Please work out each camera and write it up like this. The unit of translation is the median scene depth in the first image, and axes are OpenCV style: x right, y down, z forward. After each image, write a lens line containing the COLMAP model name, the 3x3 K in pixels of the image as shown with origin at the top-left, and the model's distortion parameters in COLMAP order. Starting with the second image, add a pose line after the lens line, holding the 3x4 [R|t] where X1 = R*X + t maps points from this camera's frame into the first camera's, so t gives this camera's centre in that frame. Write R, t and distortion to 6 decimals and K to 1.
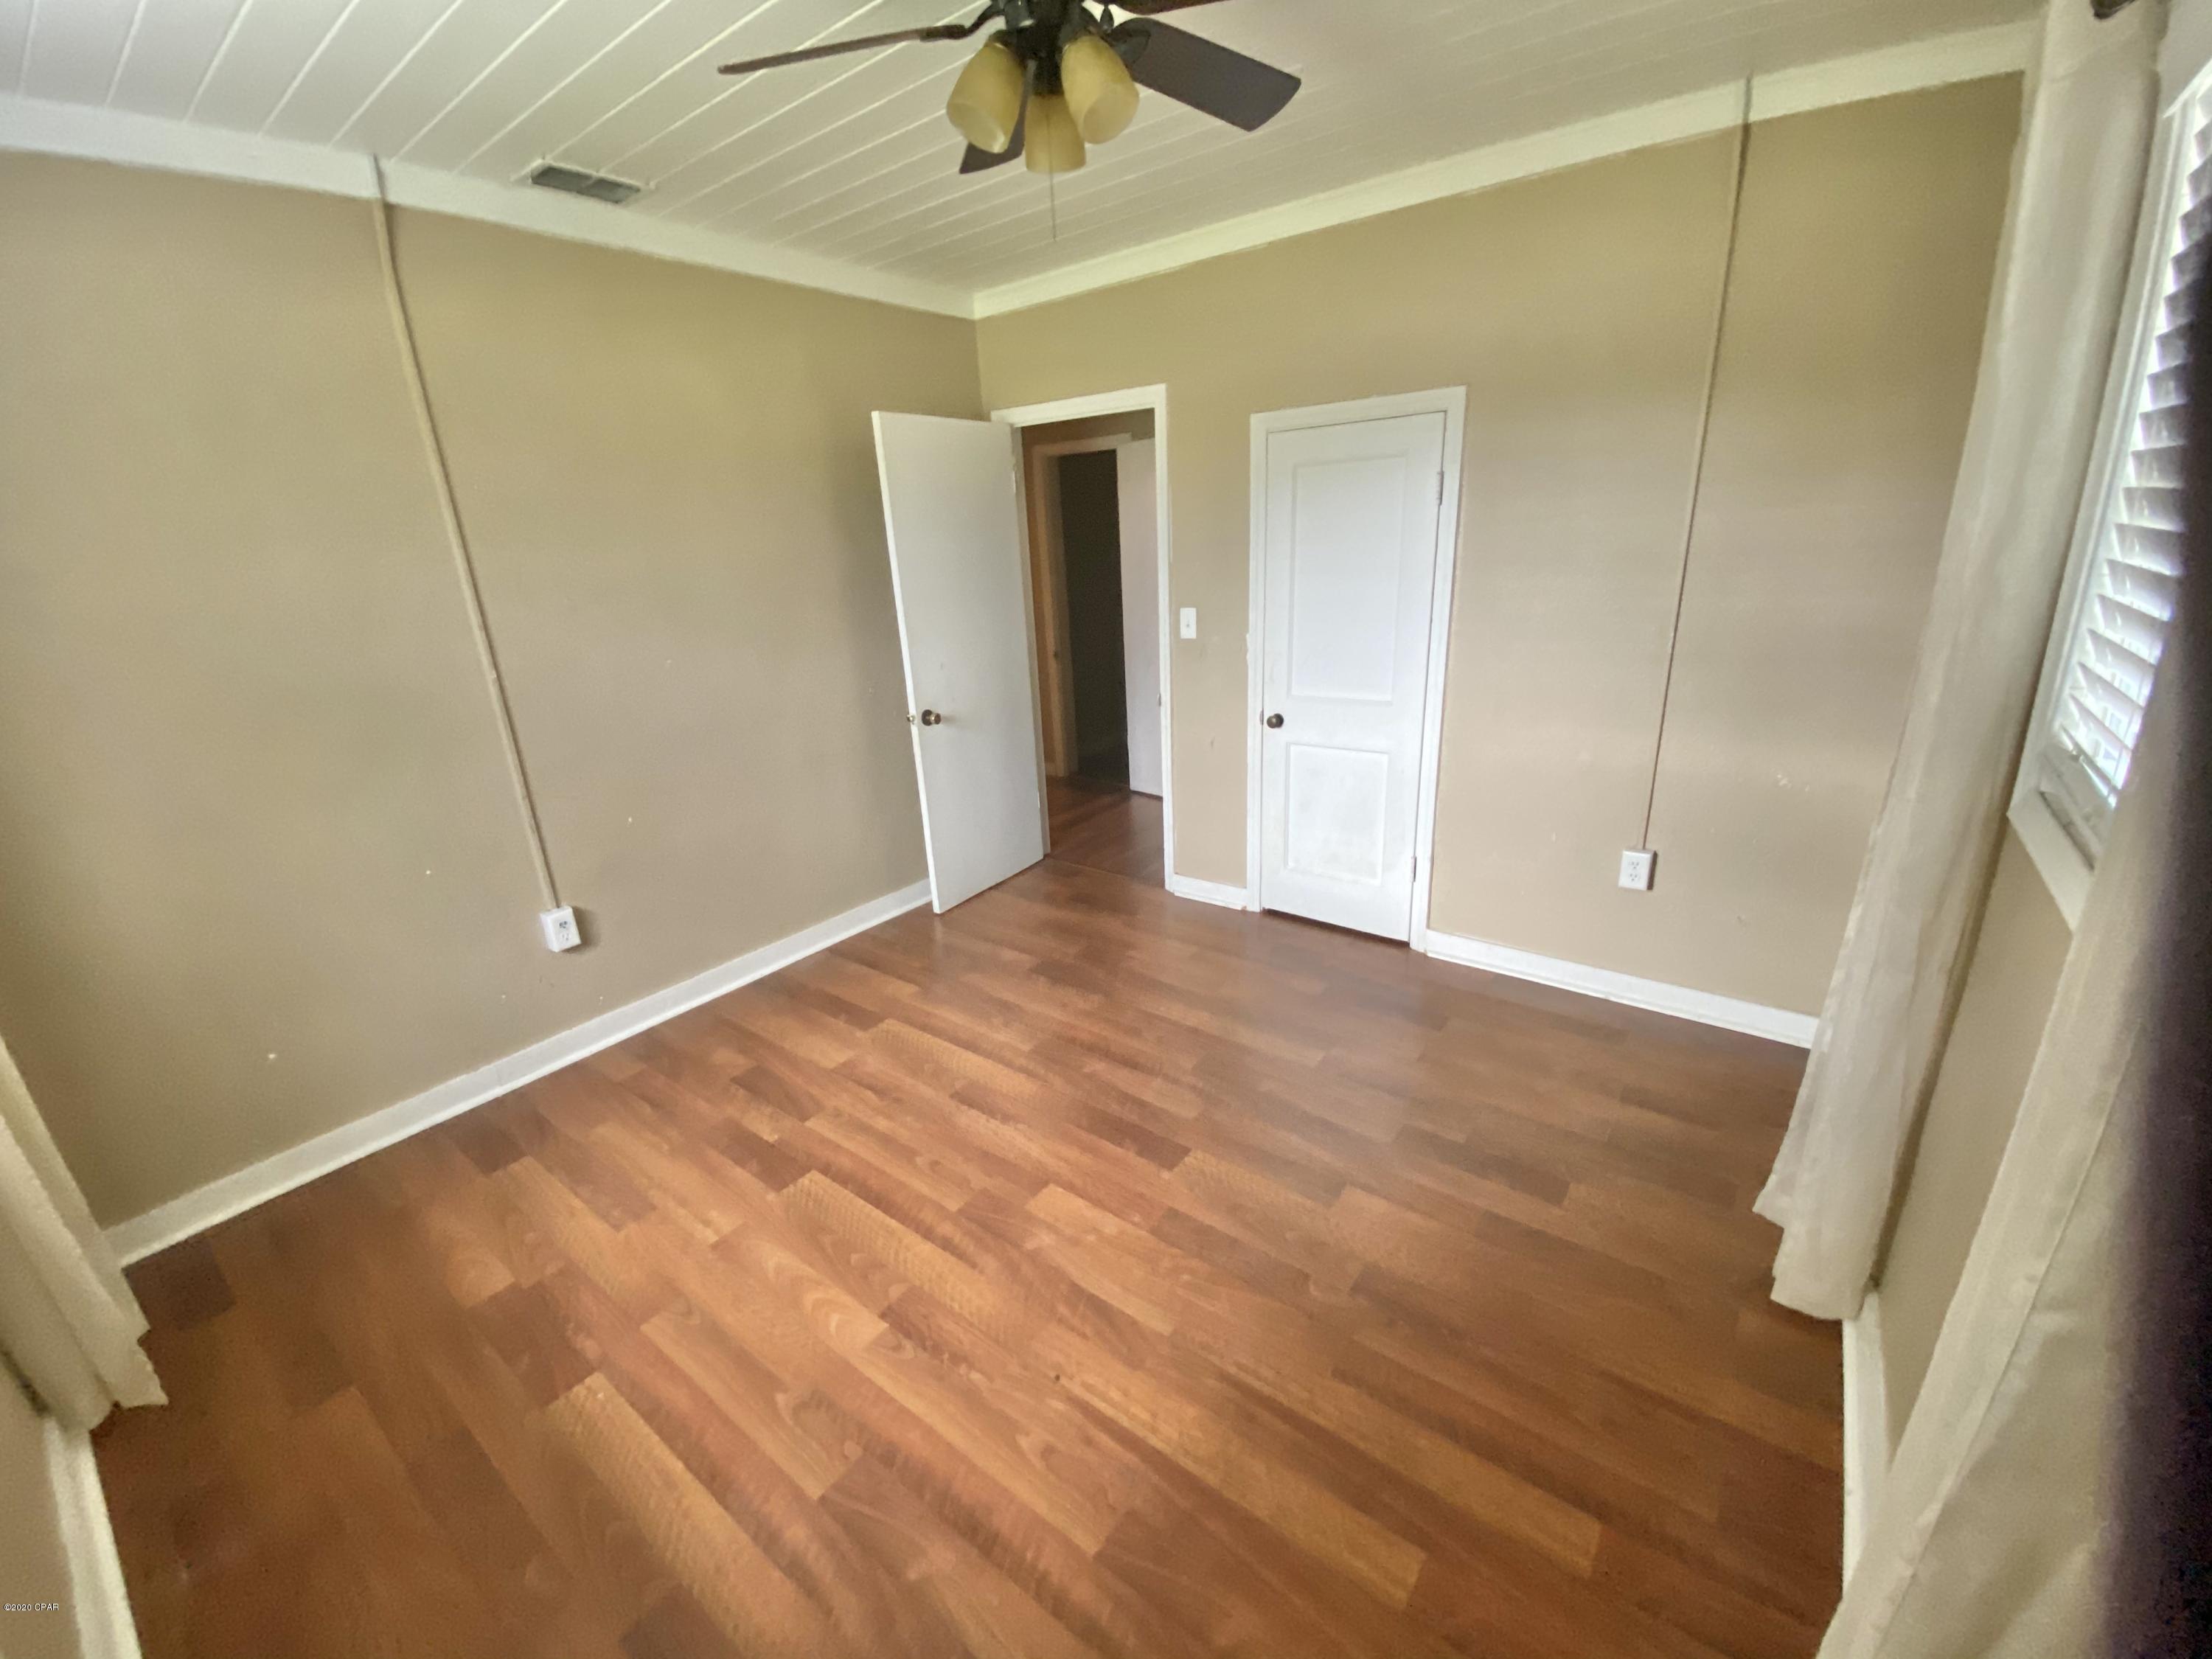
lens RADIAL K [[903.3, 0, 1100.3], [0, 903.3, 832.5], [0, 0, 1]] dist [0.019967, -0.023018]
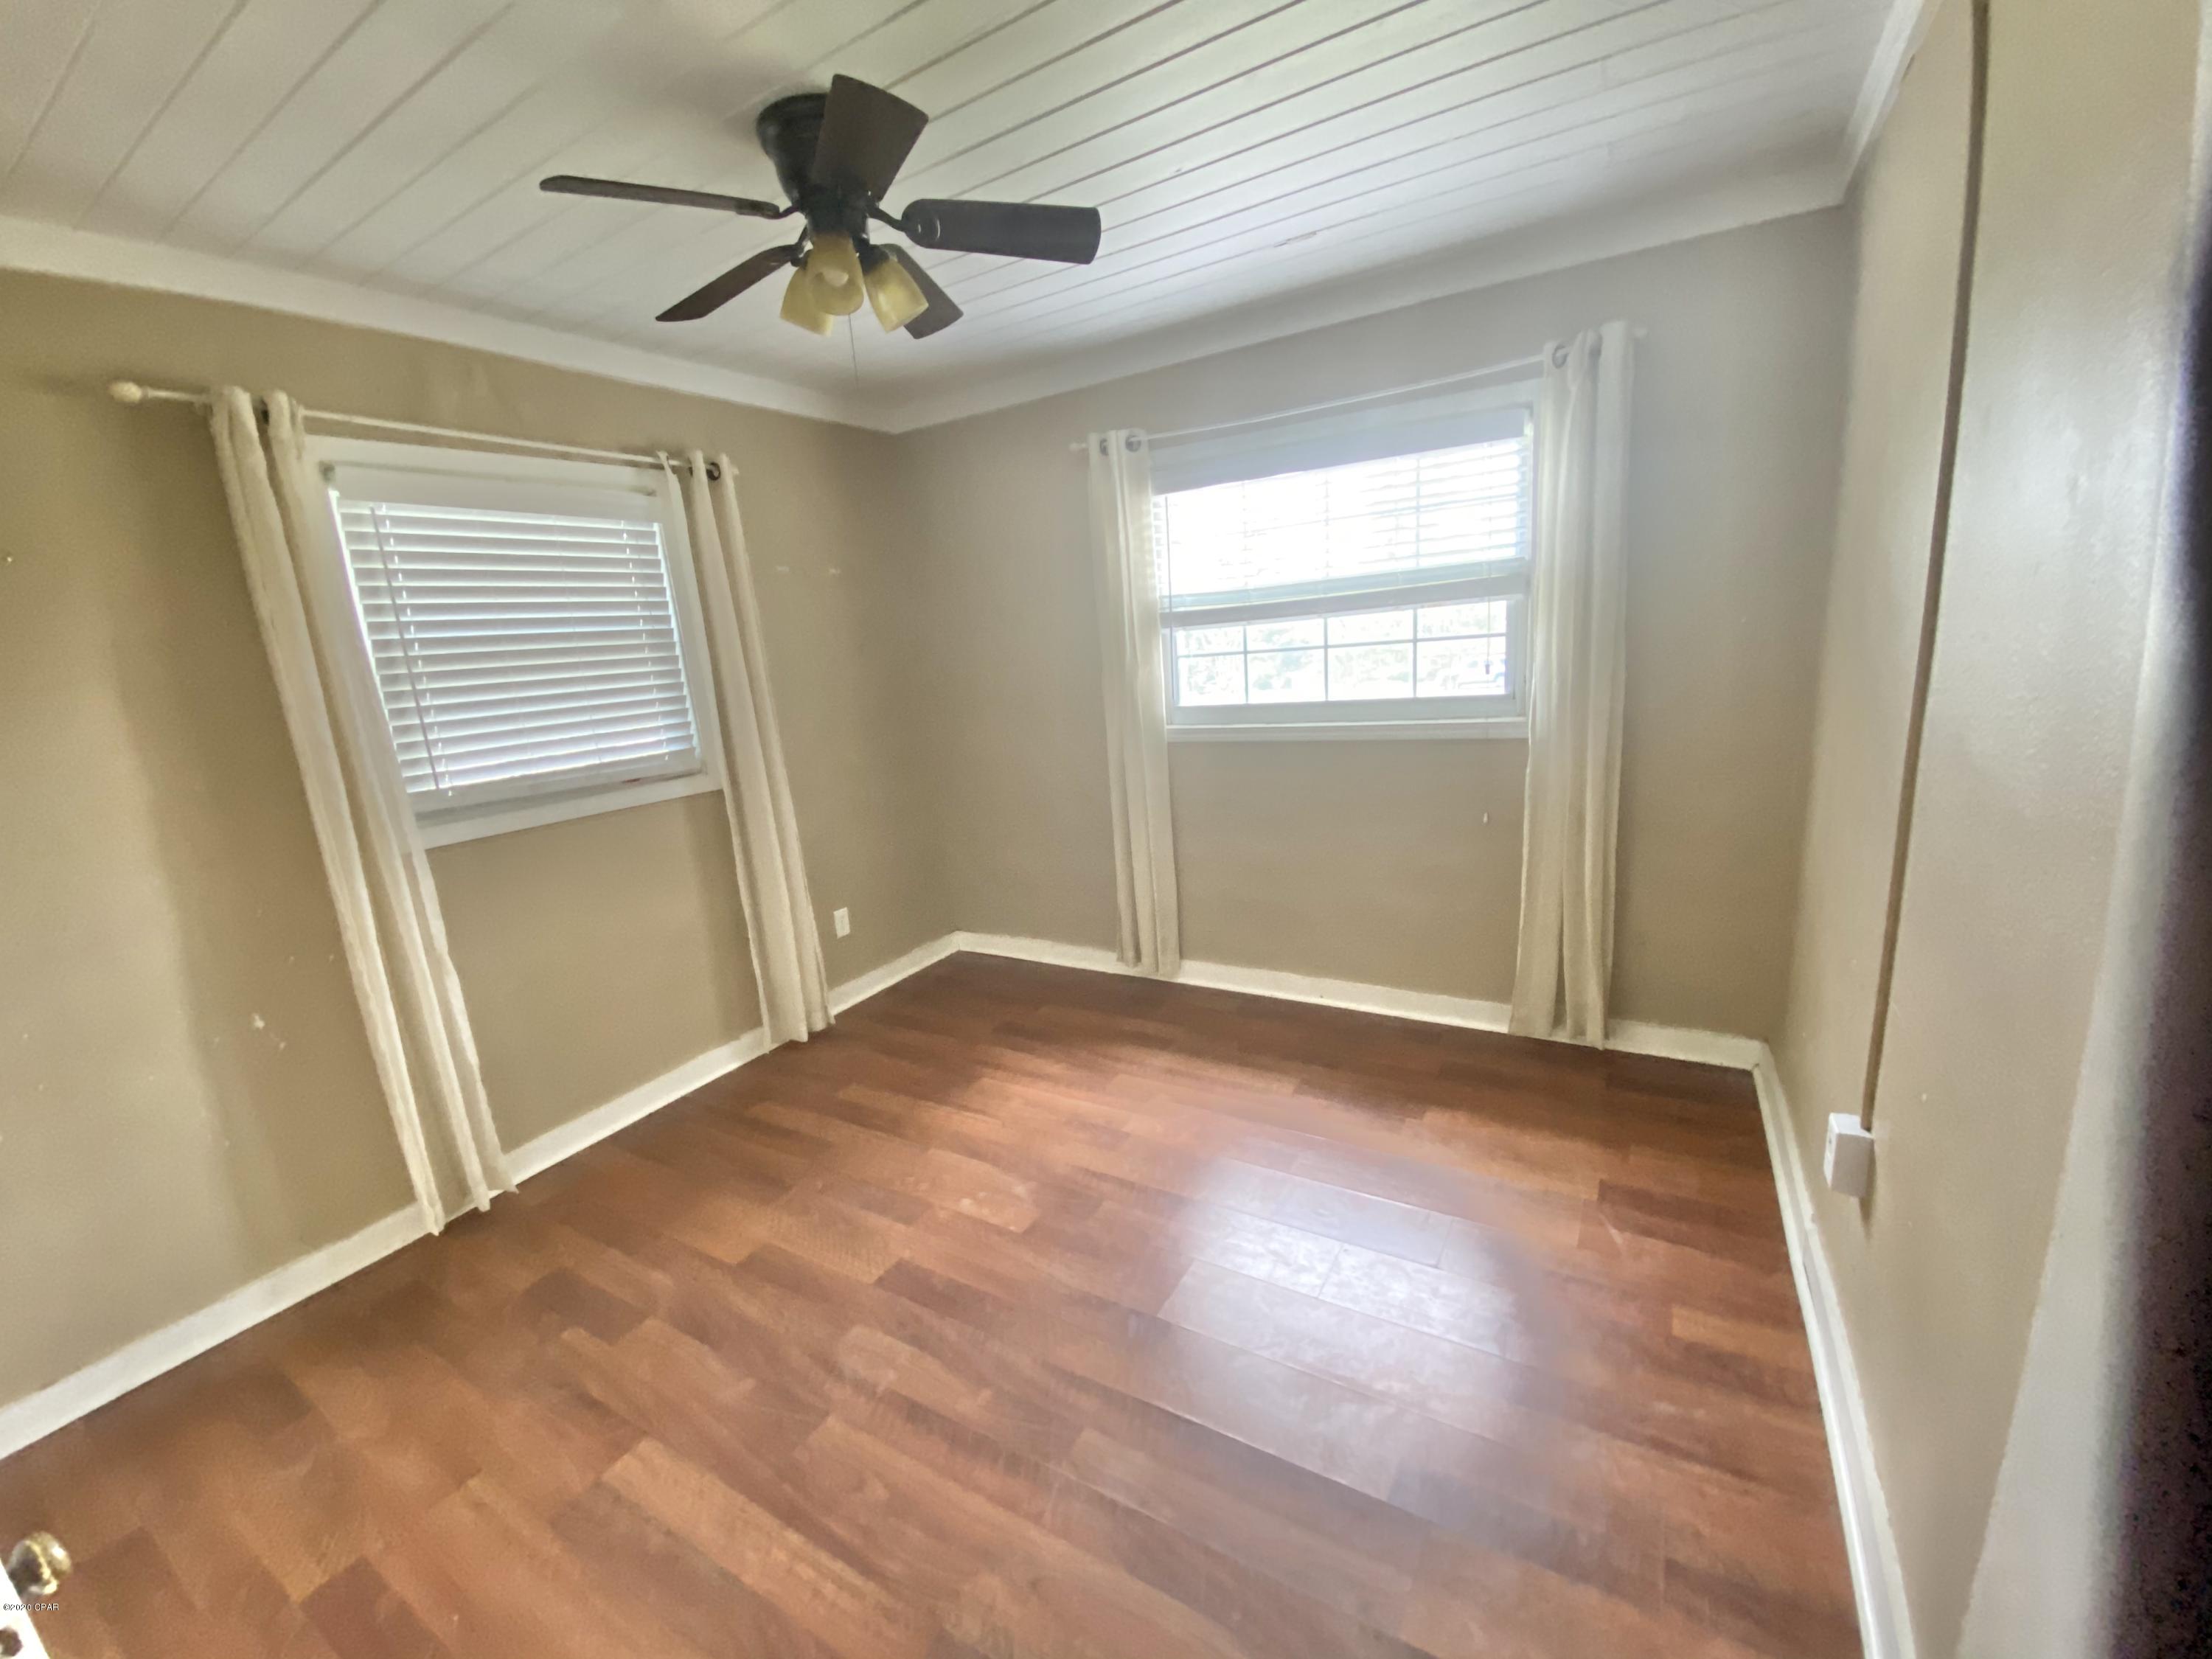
lens RADIAL K [[903.3, 0, 1100.3], [0, 903.3, 832.5], [0, 0, 1]] dist [0.019967, -0.023018]
pose [[-0.985454, 0.149887, -0.080084, -0.135699], [0.088202, 0.853923, 0.512871, -0.547052], [0.145258, 0.498347, -0.854722, 1.752769]]
